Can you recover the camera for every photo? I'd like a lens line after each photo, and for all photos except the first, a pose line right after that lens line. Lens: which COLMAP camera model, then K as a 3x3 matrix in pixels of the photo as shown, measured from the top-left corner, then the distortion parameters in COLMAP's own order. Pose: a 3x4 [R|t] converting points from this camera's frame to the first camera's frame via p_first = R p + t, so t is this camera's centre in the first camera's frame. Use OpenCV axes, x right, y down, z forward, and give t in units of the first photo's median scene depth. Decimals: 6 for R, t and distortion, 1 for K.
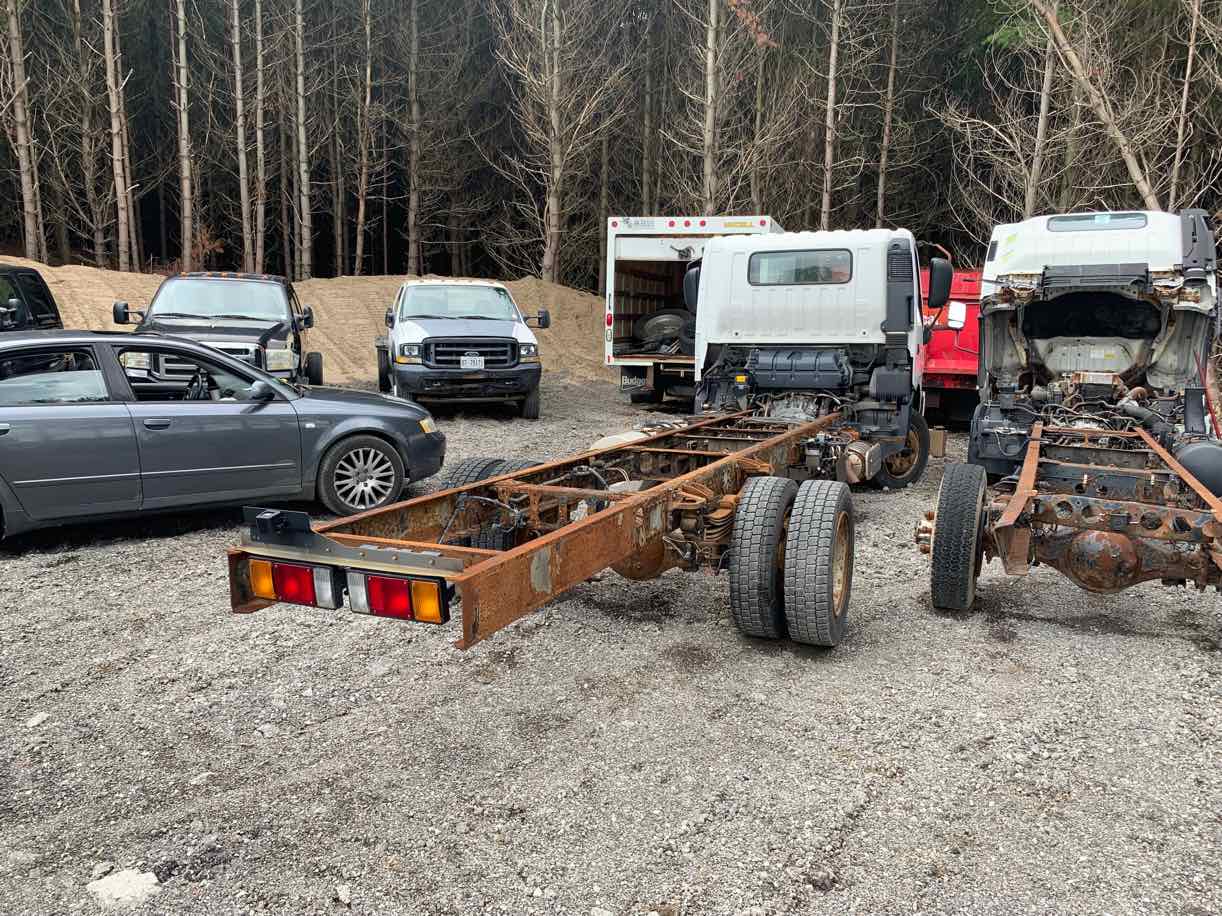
lens RADIAL K [[936.4, 0, 611.7], [0, 936.4, 455.4], [0, 0, 1]] dist [-0.005384, -0.011200]
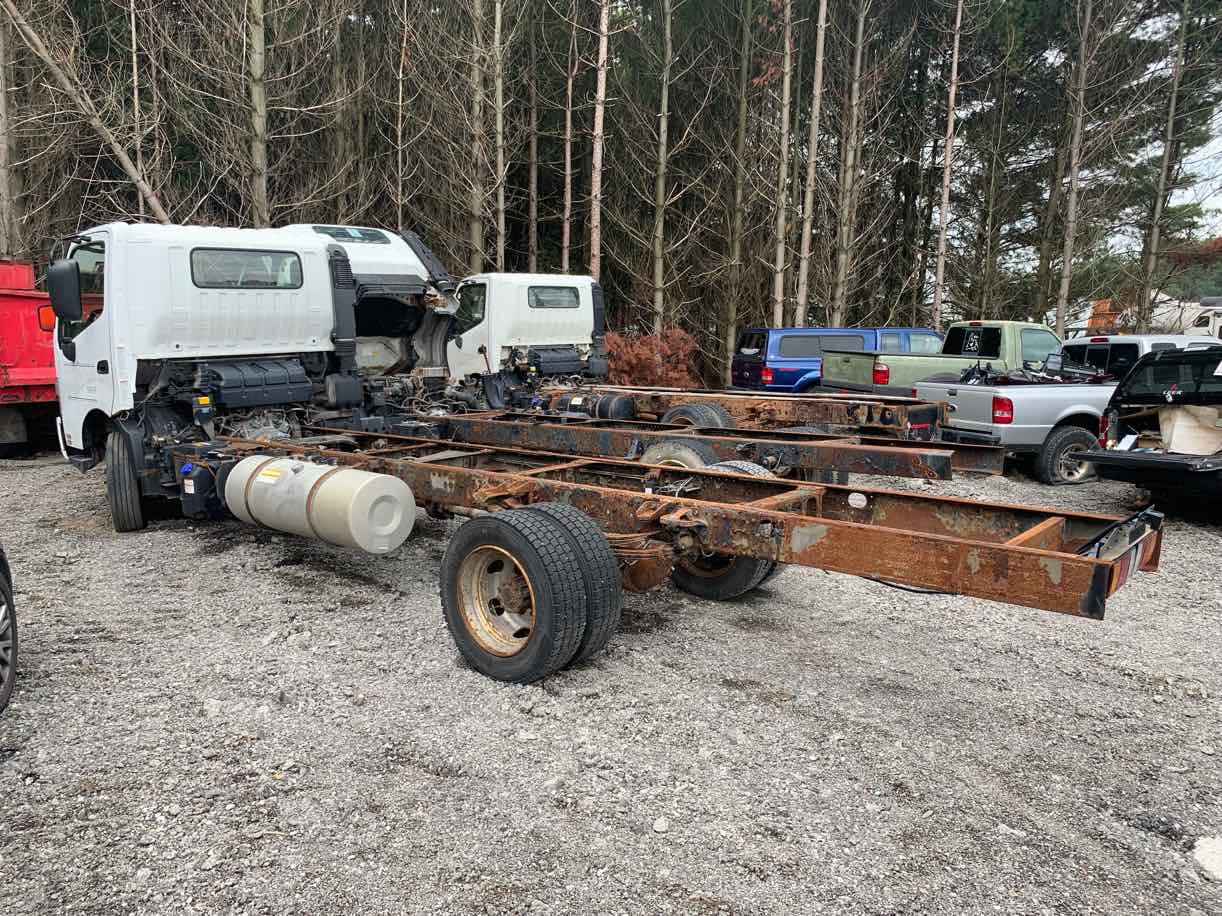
lens RADIAL K [[936.4, 0, 612.2], [0, 936.4, 463.1], [0, 0, 1]] dist [-0.005384, -0.011200]
pose [[0.309465, -0.153622, 0.938420, -0.556294], [0.133271, 0.984131, 0.117156, -0.078639], [-0.941526, 0.088808, 0.325027, 0.407571]]
